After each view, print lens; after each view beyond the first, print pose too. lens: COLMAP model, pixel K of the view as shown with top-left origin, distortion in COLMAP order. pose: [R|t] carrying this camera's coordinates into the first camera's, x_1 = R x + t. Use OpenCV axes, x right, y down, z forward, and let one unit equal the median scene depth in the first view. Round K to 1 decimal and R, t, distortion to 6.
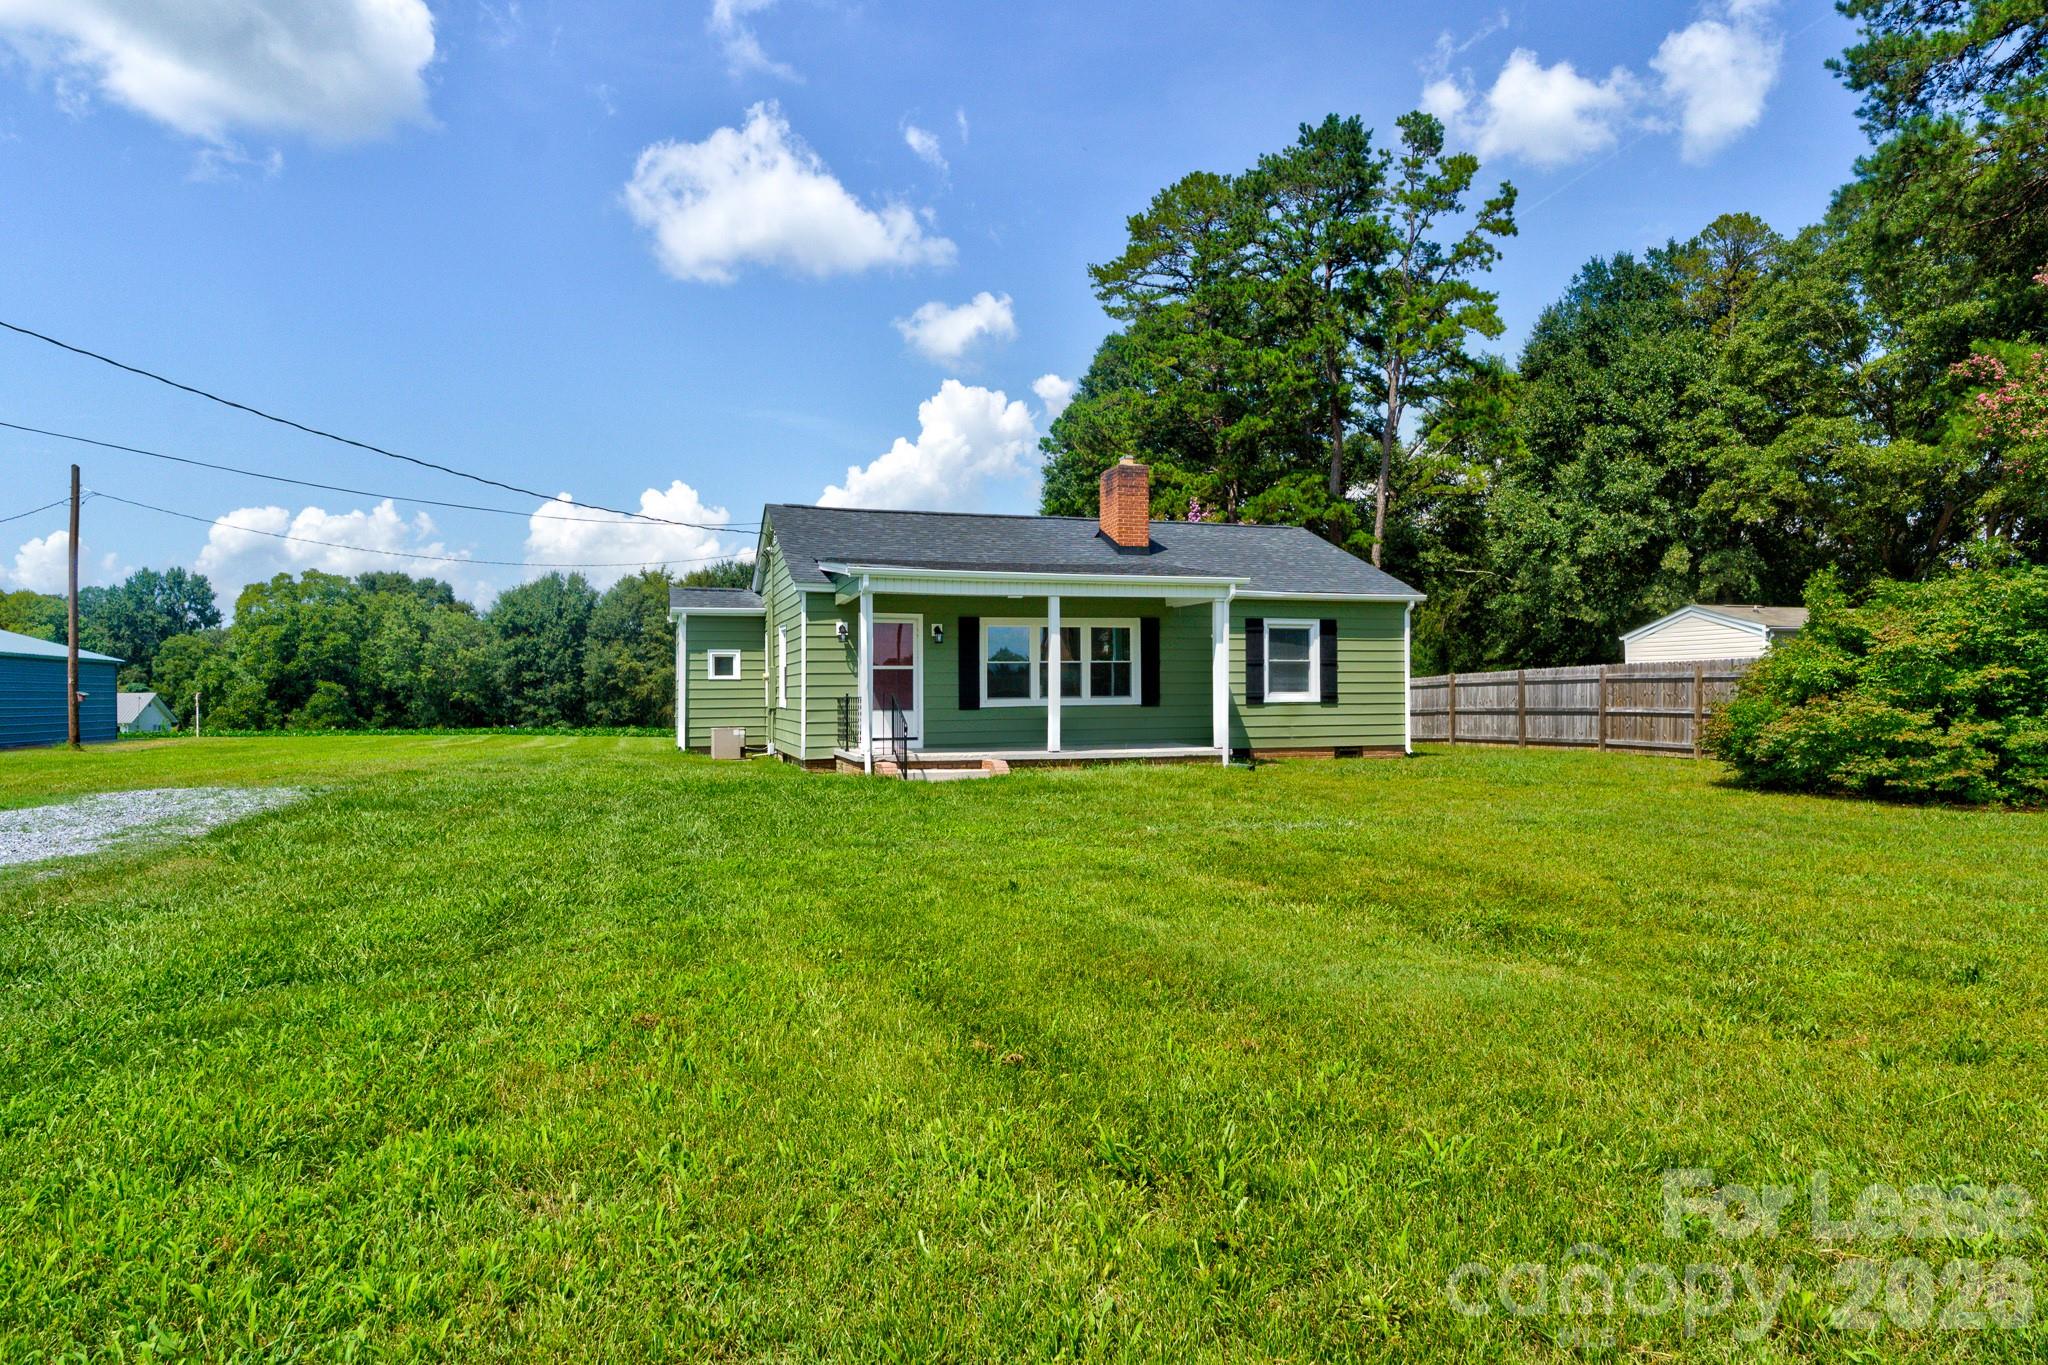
lens RADIAL K [[1208.0, 0, 1020.3], [0, 1208.0, 727.6], [0, 0, 1]] dist [0.000279, 0.000808]
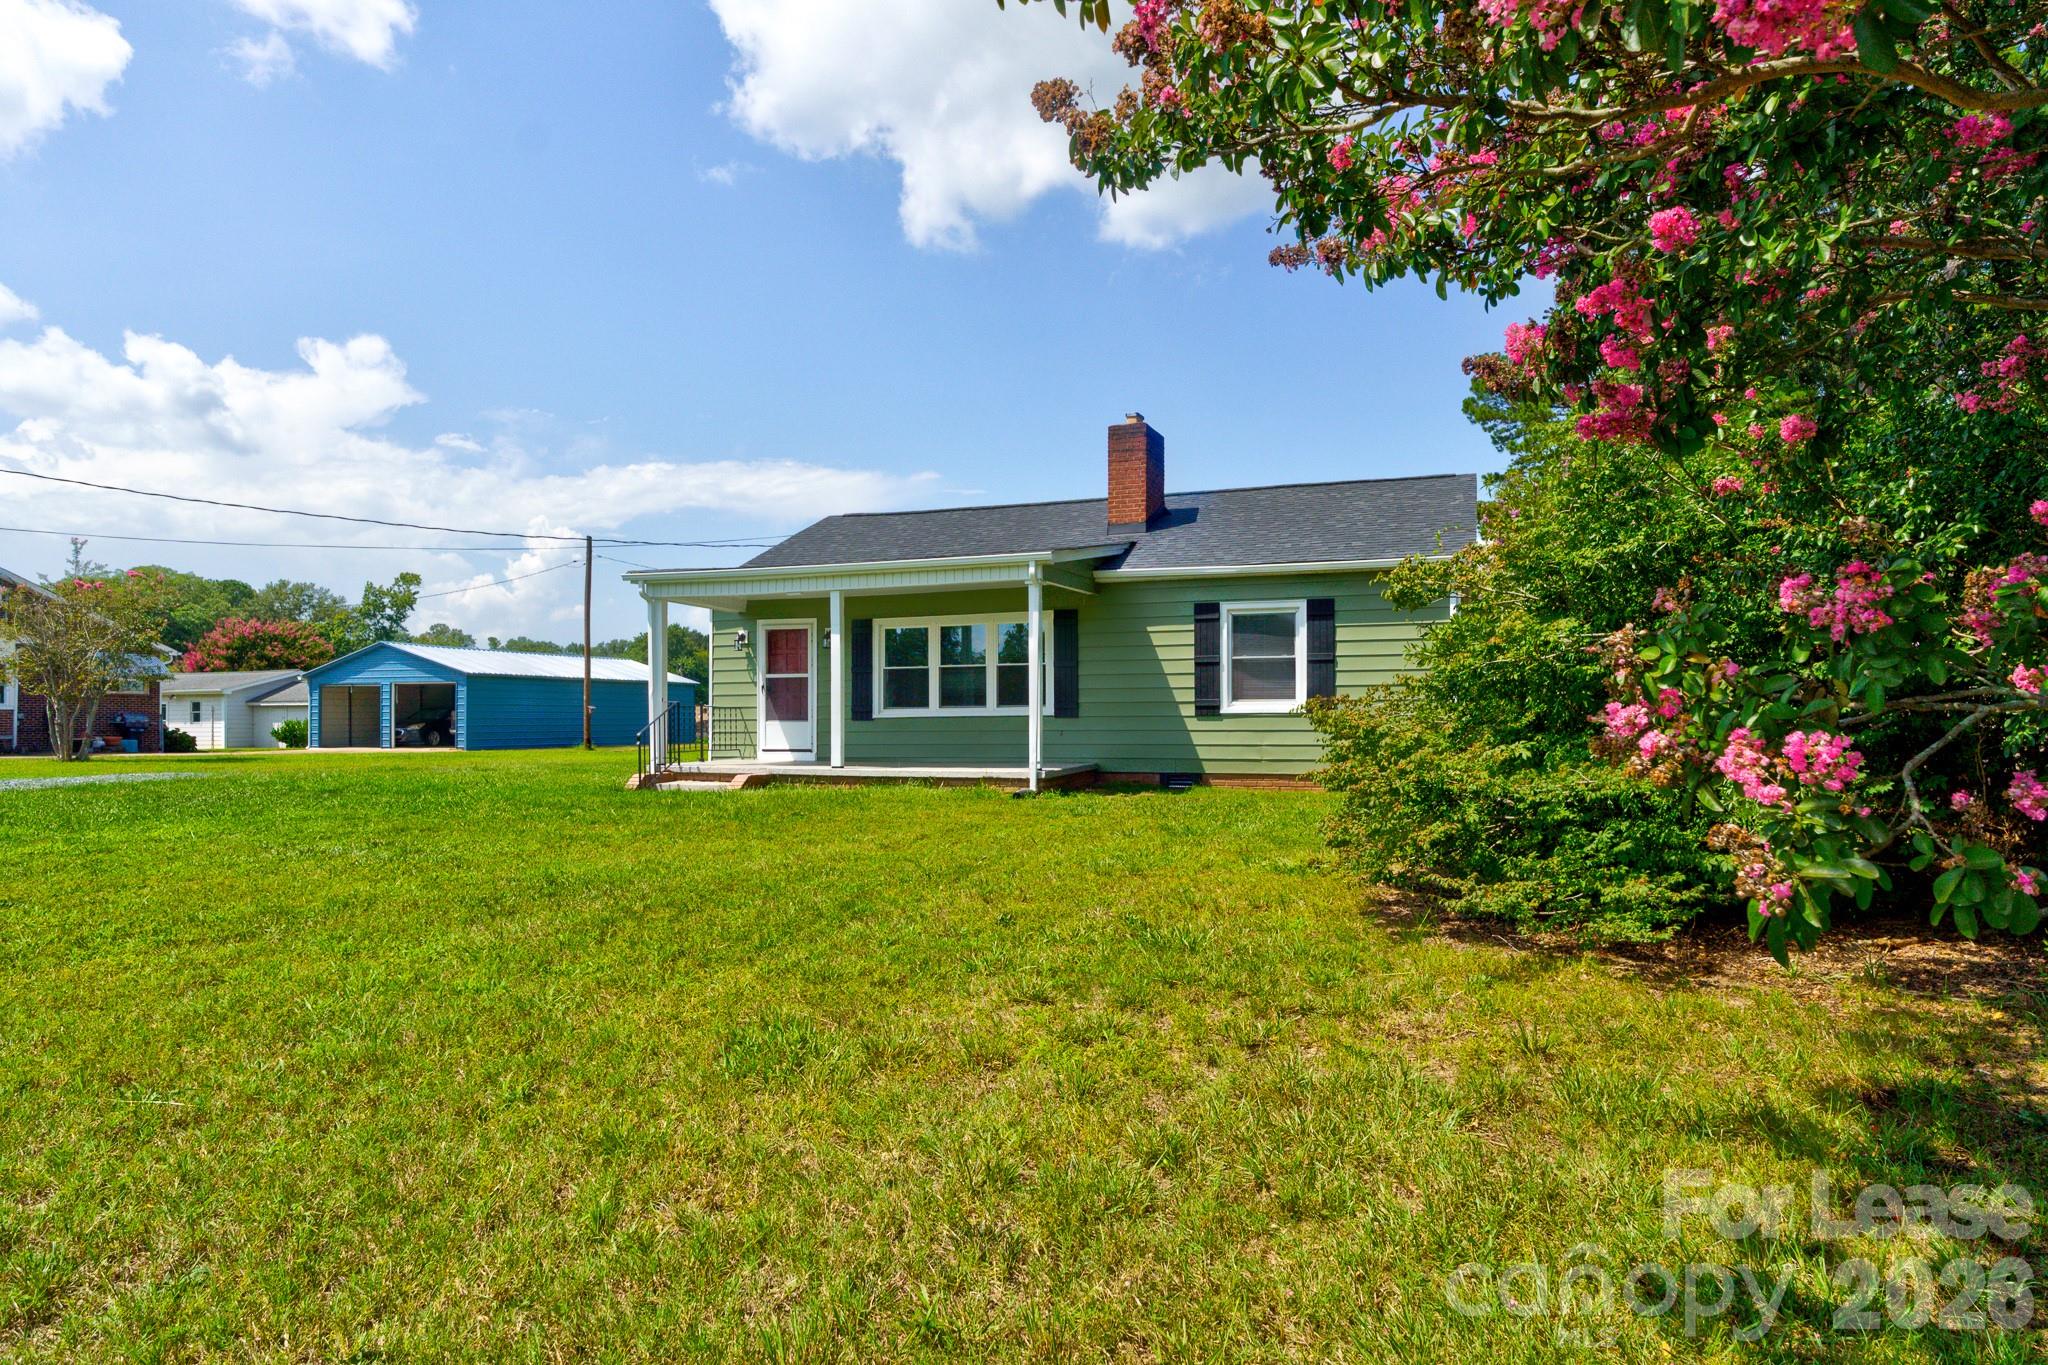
lens RADIAL K [[1208.0, 0, 1020.3], [0, 1208.0, 727.6], [0, 0, 1]] dist [0.000279, 0.000808]
pose [[0.796415, 0.007847, -0.604699, 0.561009], [-0.017191, 0.999806, -0.009667, -0.002454], [0.604506, 0.018094, 0.796395, 0.322052]]
